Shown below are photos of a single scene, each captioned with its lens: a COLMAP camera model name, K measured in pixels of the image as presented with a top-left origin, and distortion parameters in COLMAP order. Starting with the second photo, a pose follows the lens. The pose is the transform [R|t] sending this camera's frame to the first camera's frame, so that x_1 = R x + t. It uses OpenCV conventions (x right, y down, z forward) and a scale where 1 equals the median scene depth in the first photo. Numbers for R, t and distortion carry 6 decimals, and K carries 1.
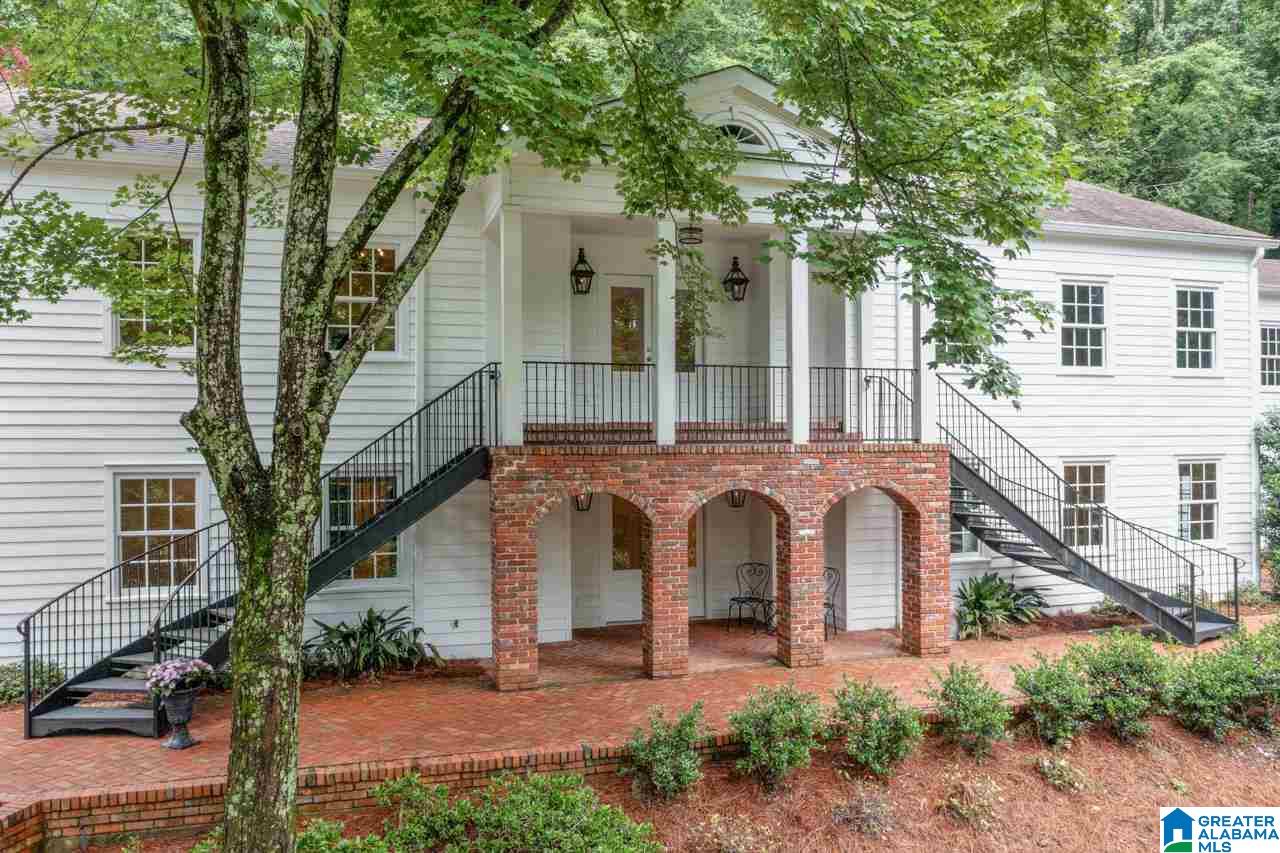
lens RADIAL K [[1006.8, 0, 643.5], [0, 1006.8, 447.3], [0, 0, 1]] dist [-0.026679, -0.000016]
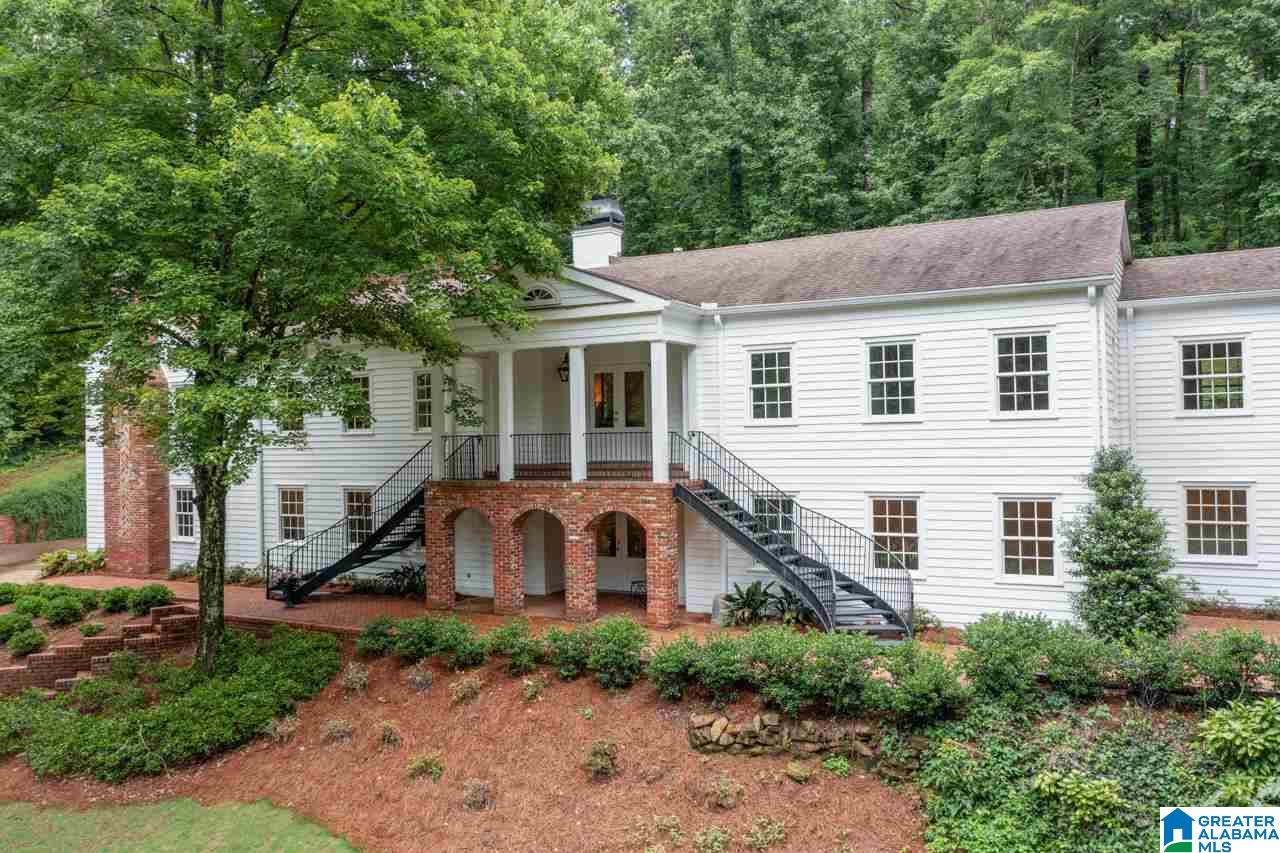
lens RADIAL K [[999.0, 0, 640.0], [0, 999.0, 439.0], [0, 0, 1]] dist [-0.032090, -0.000141]
pose [[0.687125, -0.006017, -0.726515, 1.422511], [0.009950, 0.999950, 0.001128, -0.074912], [0.726471, -0.008004, 0.687150, -0.011612]]
